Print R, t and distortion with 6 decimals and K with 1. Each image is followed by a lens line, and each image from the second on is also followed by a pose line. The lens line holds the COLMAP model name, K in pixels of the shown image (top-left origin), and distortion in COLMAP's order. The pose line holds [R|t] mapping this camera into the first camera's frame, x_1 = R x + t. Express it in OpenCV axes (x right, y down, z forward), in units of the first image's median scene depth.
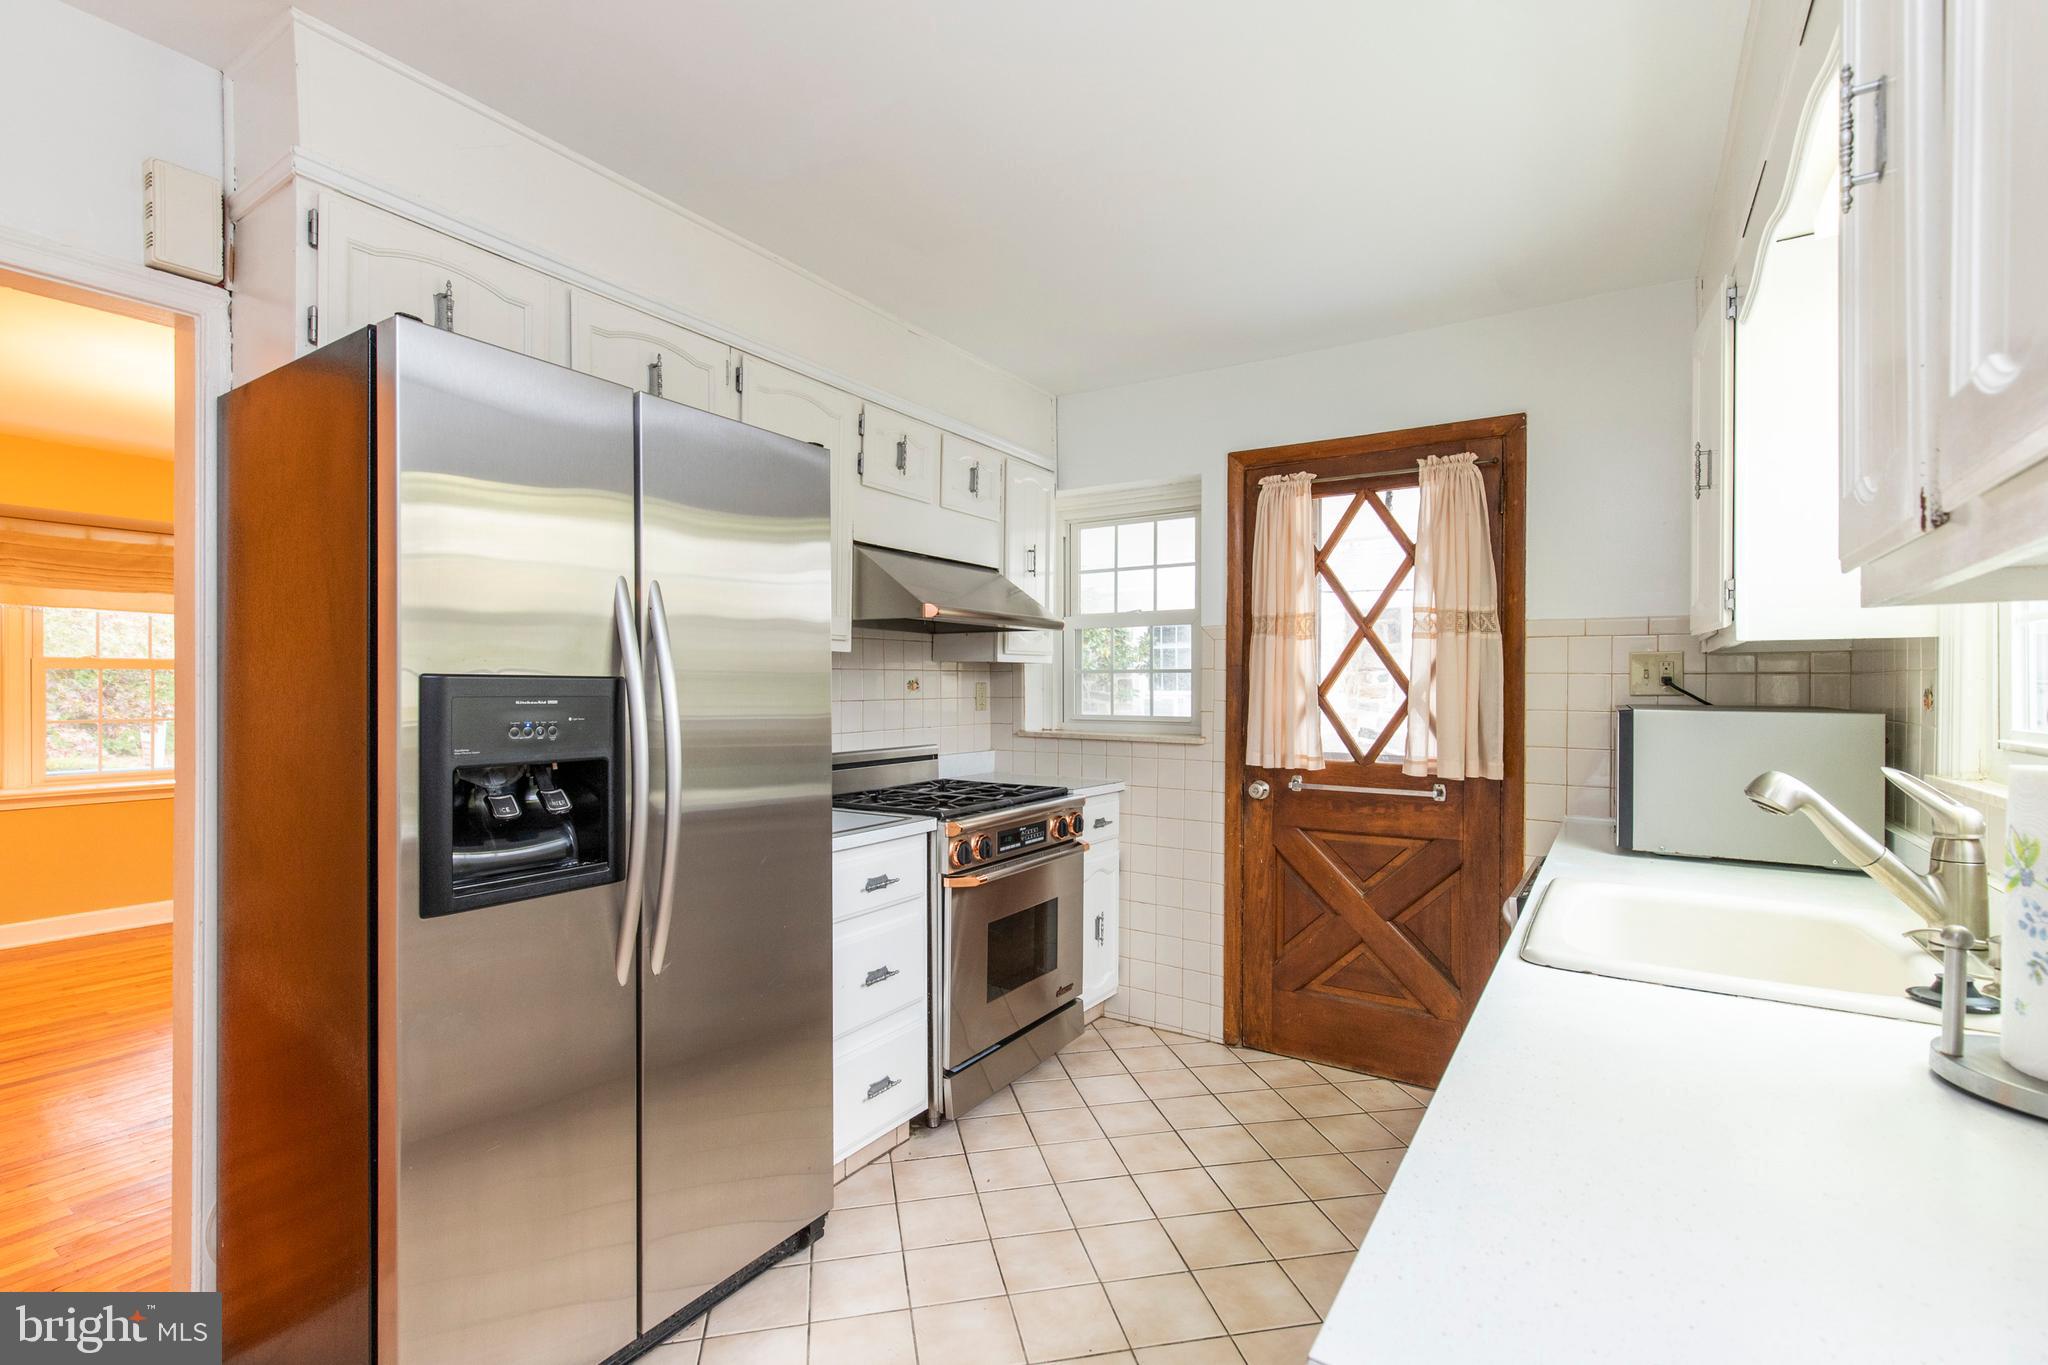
lens RADIAL K [[932.4, 0, 1041.9], [0, 932.4, 688.5], [0, 0, 1]] dist [0.013047, -0.002989]
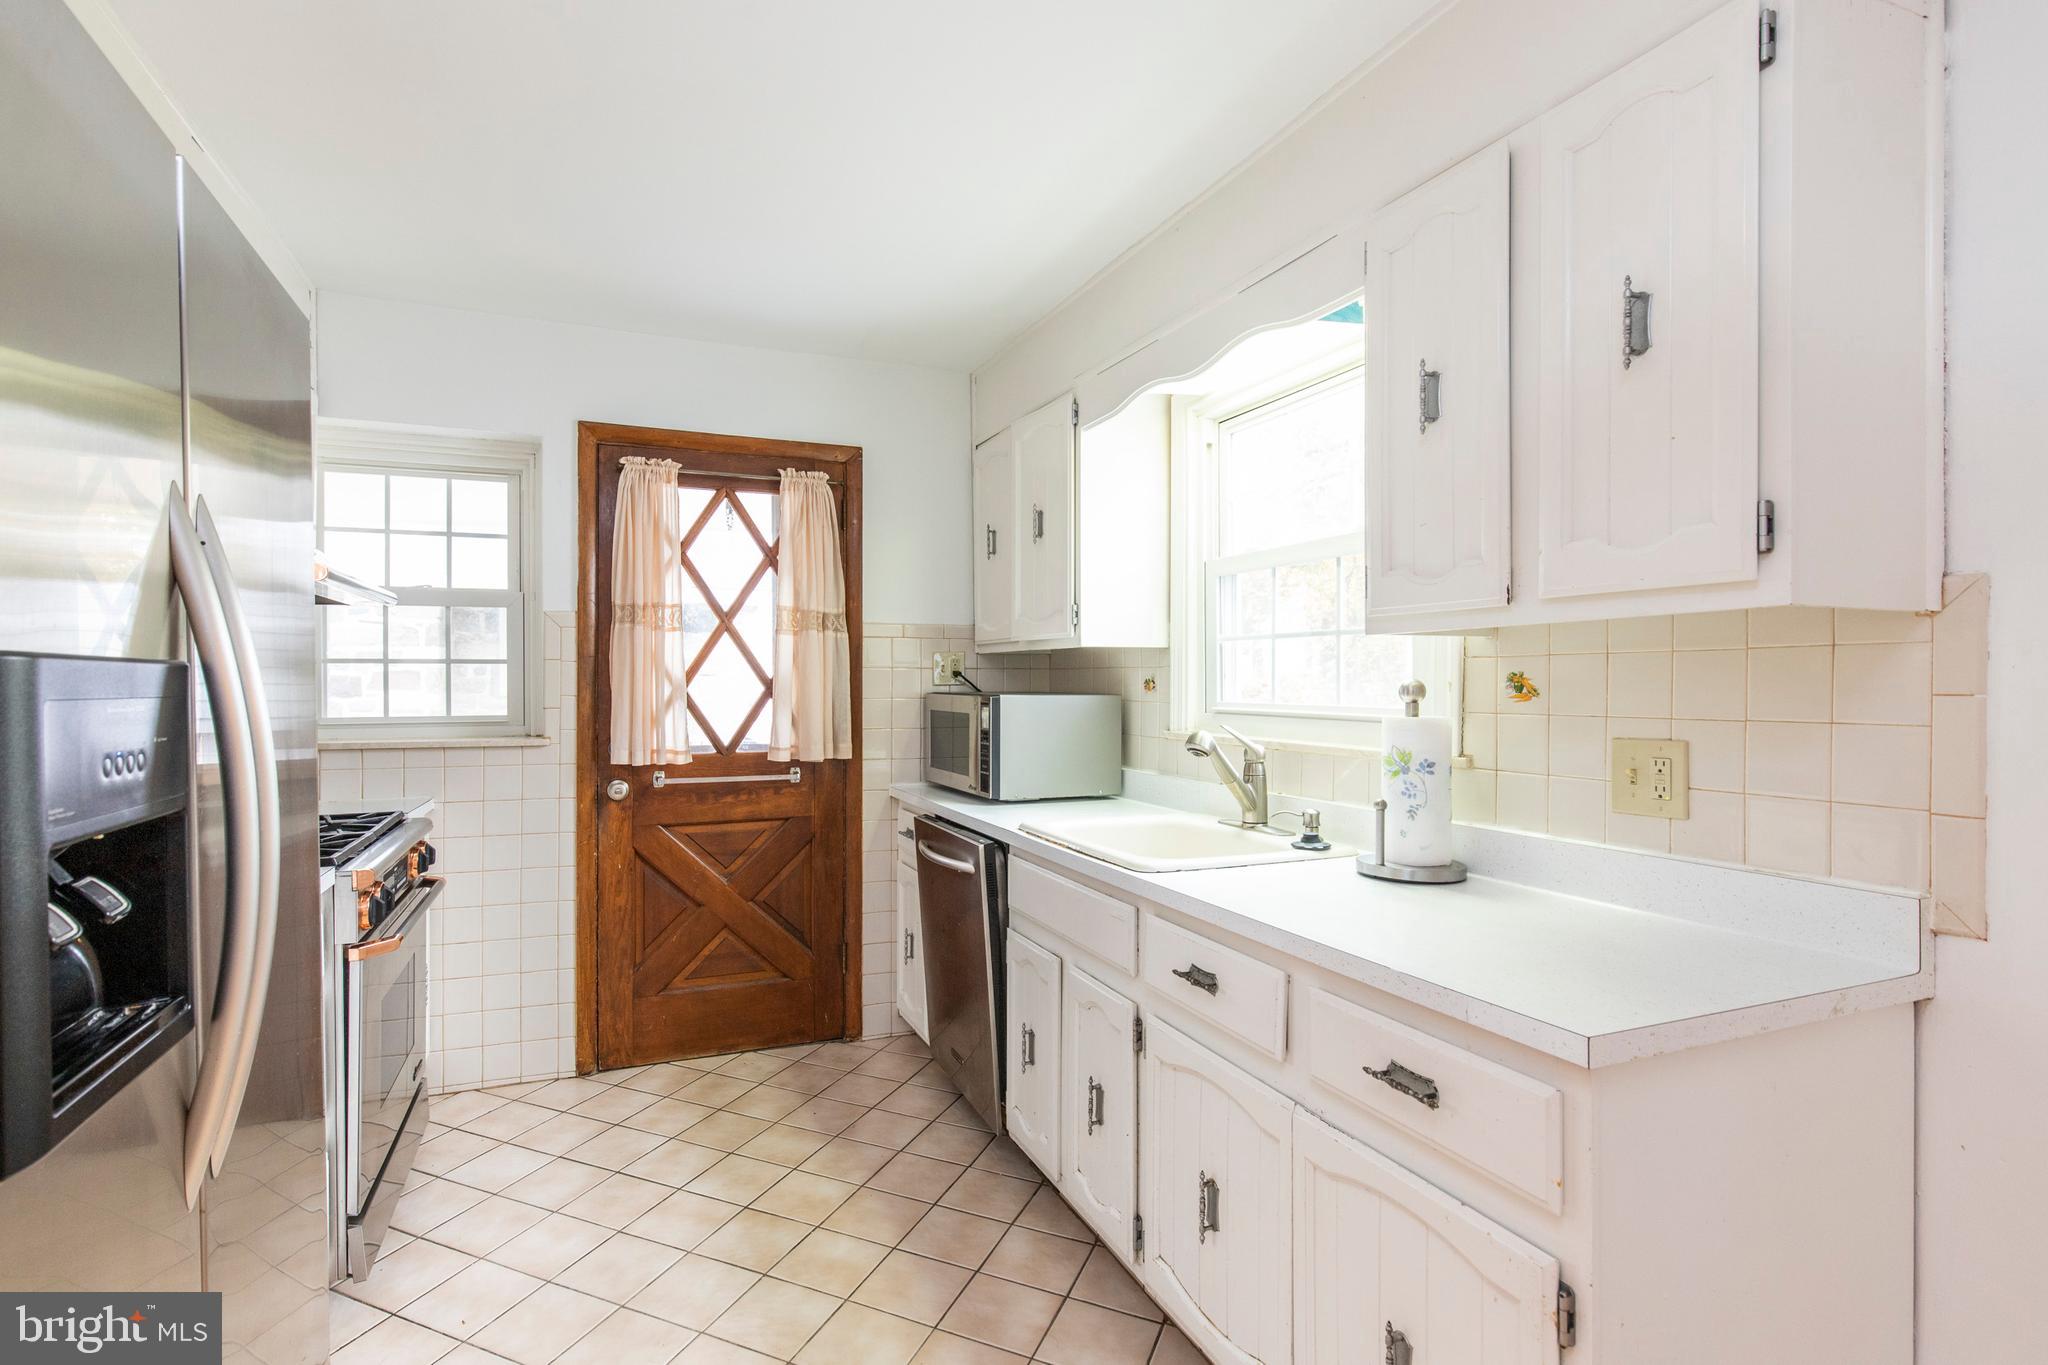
lens RADIAL K [[972.0, 0, 952.3], [0, 972.0, 683.2], [0, 0, 1]] dist [-0.001163, 0.001311]
pose [[0.593389, -0.005348, 0.804898, -0.372534], [0.005218, 0.999982, 0.002797, 0.000601], [-0.804899, 0.002540, 0.593407, 0.164095]]
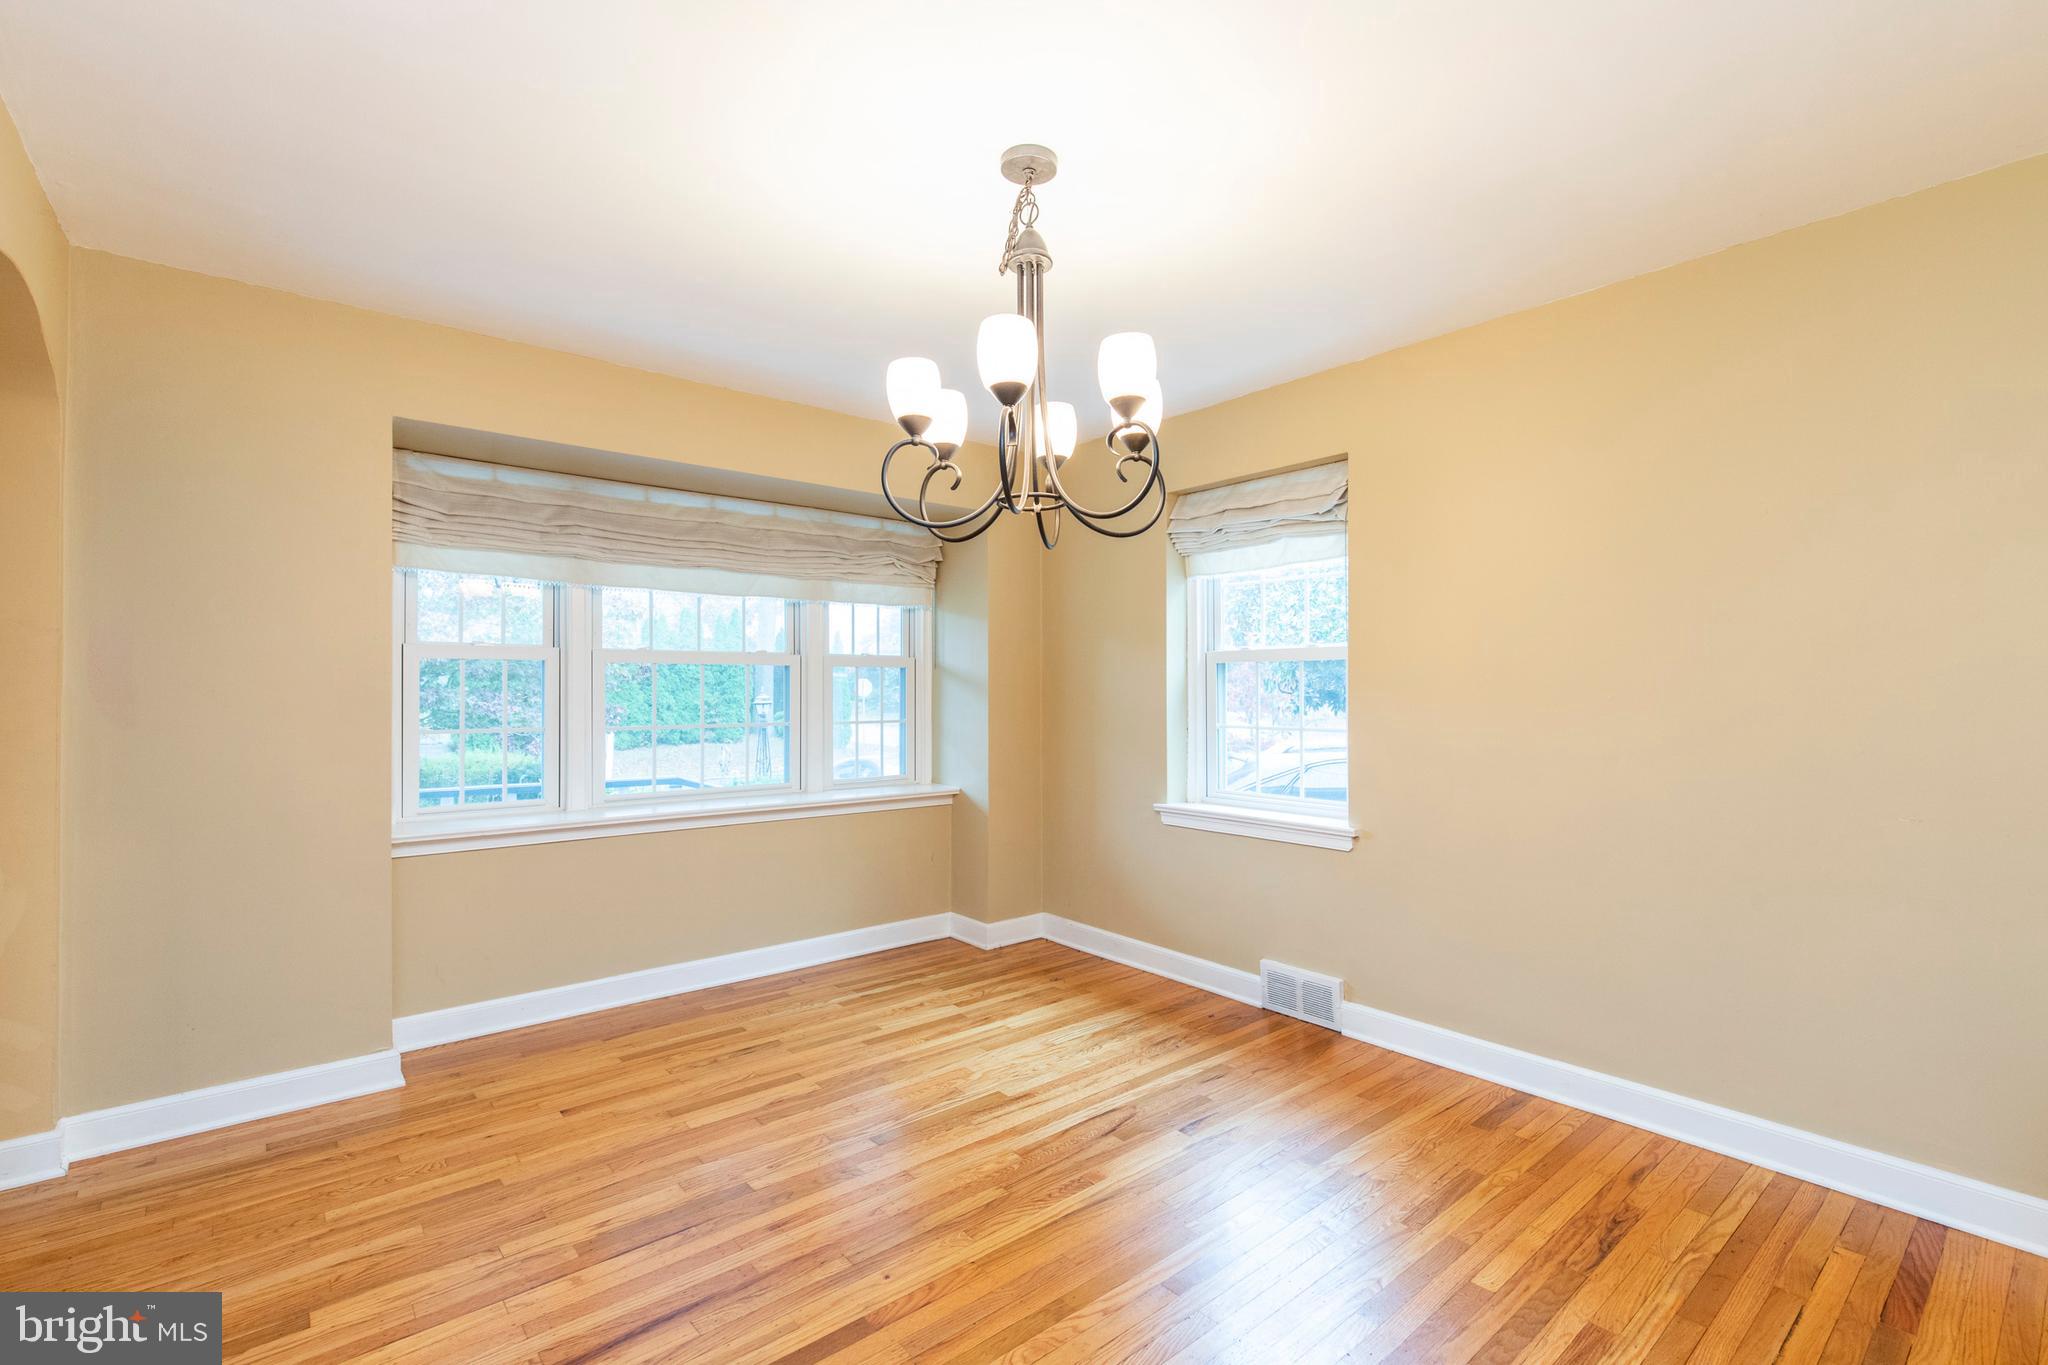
lens RADIAL K [[932.4, 0, 1013.0], [0, 932.4, 687.2], [0, 0, 1]] dist [0.013047, -0.002989]
pose [[0.952640, -0.005567, -0.304049, -0.811043], [0.003999, 0.999975, -0.005781, 0.008223], [0.304073, 0.004291, 0.952639, 0.578325]]
